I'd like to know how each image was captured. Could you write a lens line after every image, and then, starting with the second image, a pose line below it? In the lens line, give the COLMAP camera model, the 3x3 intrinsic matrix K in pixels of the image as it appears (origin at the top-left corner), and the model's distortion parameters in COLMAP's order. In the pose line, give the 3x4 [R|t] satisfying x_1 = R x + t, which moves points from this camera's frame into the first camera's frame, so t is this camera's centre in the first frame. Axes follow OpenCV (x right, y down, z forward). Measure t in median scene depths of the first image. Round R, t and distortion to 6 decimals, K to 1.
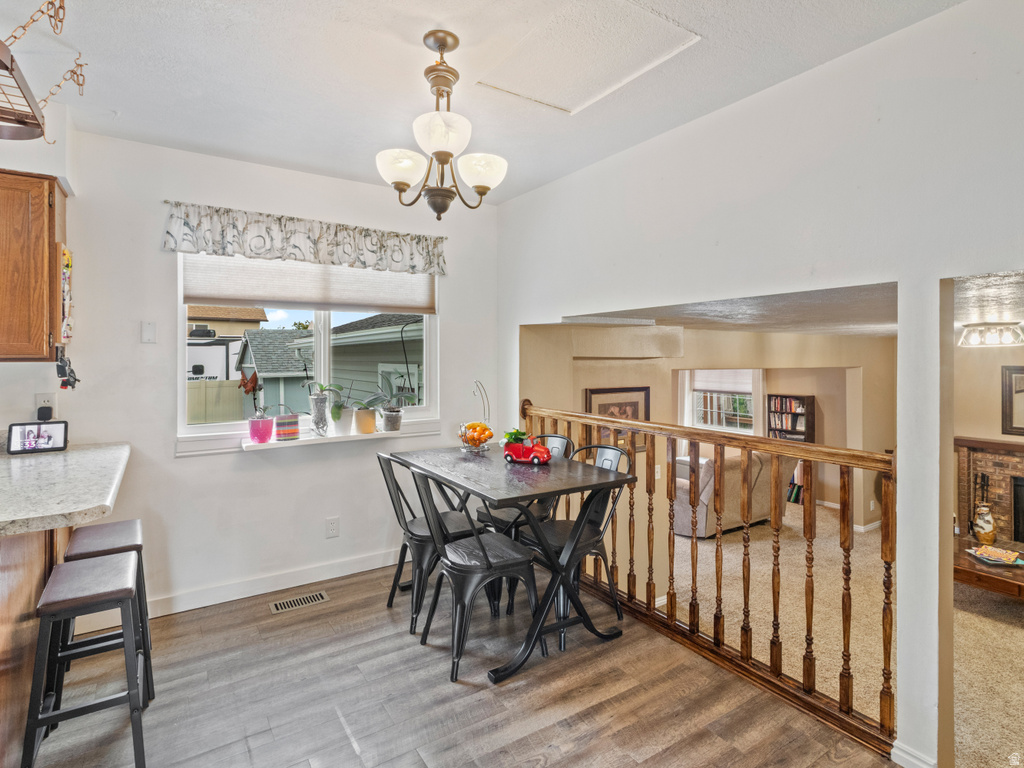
lens RADIAL K [[542.0, 0, 515.6], [0, 542.0, 351.0], [0, 0, 1]] dist [0.001517, -0.000040]
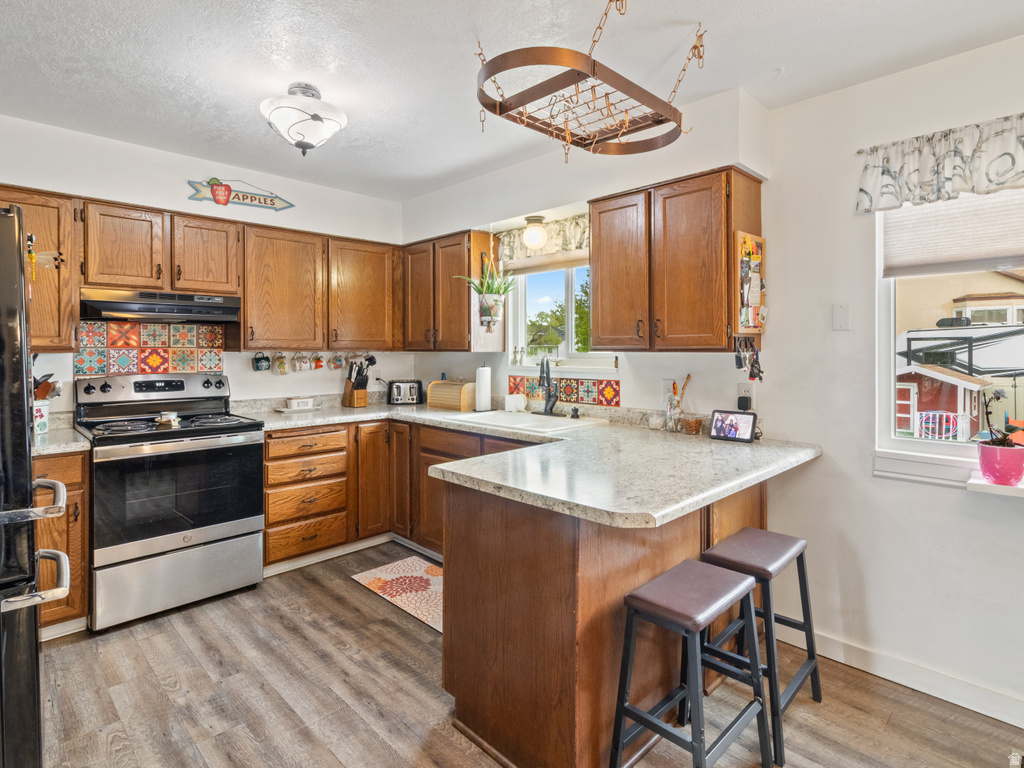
lens RADIAL K [[542.0, 0, 515.6], [0, 542.0, 351.0], [0, 0, 1]] dist [0.001517, -0.000040]
pose [[0.192475, 0.003733, -0.981295, 0.039519], [0.013173, 0.999893, 0.006388, 0.004752], [0.981214, -0.014156, 0.192405, 0.345052]]
